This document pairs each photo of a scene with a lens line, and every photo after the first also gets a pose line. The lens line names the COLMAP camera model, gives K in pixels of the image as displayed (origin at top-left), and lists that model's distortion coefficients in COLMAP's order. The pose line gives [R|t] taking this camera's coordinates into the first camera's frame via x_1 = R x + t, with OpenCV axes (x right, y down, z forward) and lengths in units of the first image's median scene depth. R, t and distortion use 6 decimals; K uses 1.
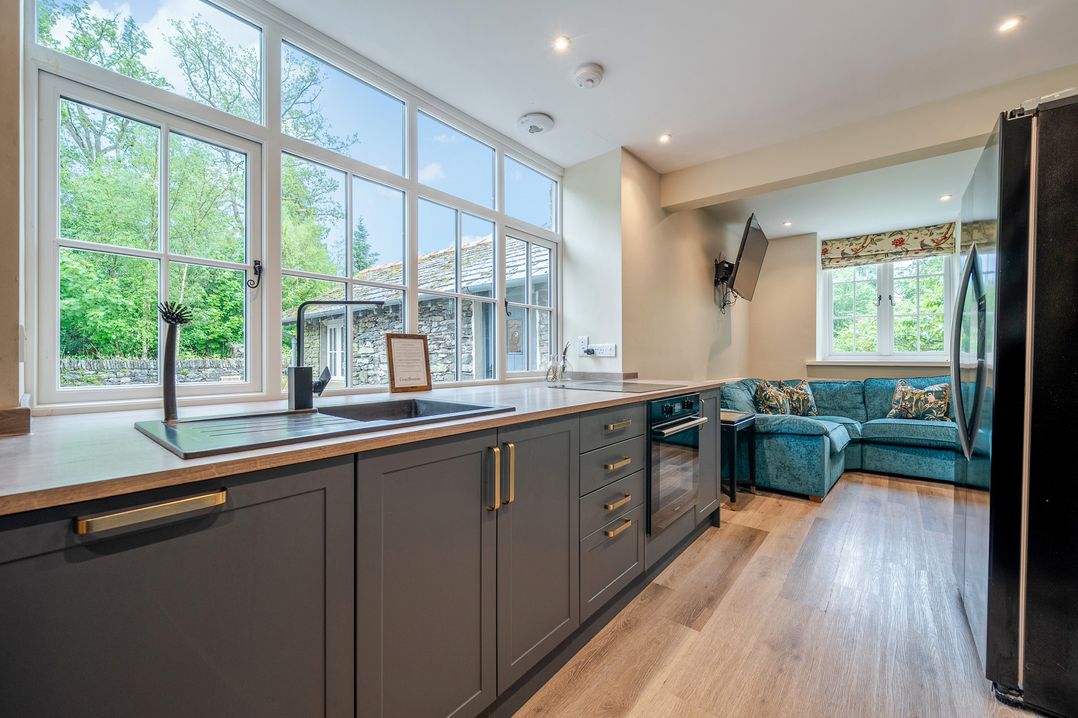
lens RADIAL K [[424.8, 0, 556.9], [0, 424.8, 356.5], [0, 0, 1]] dist [-0.002651, -0.000218]
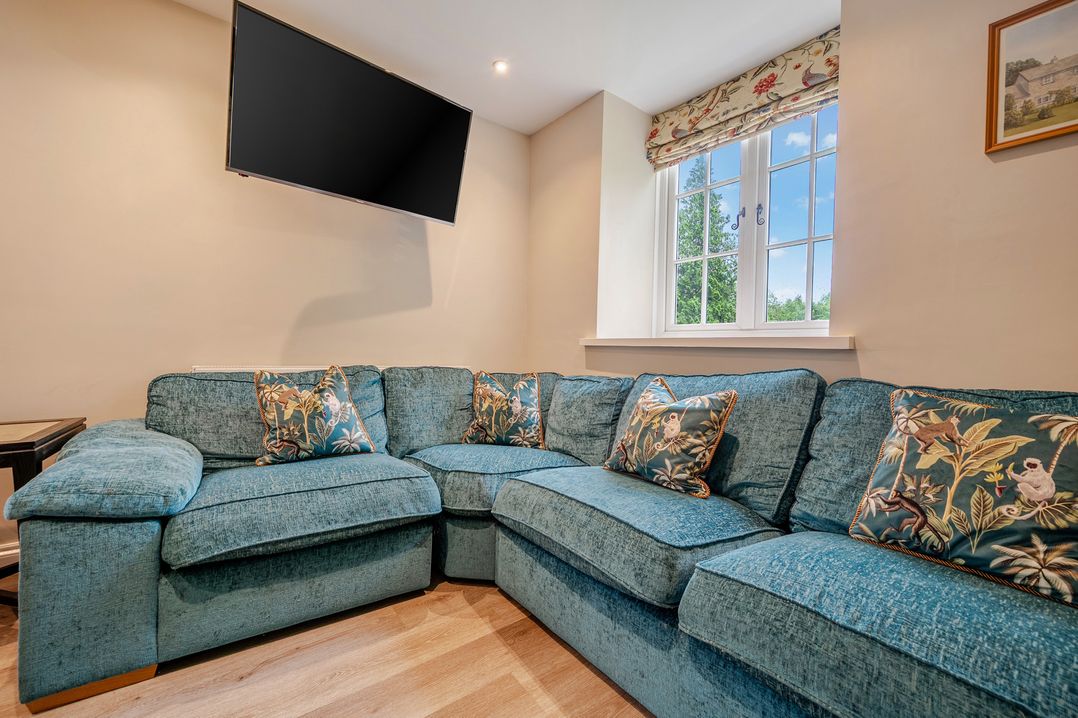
lens RADIAL K [[433.2, 0, 544.0], [0, 433.2, 352.7], [0, 0, 1]] dist [-0.000076, -0.000110]
pose [[0.966252, 0.026999, -0.256179, 0.877137], [-0.025212, 0.999629, 0.010259, 0.030661], [0.256361, -0.003454, 0.966575, 0.599628]]
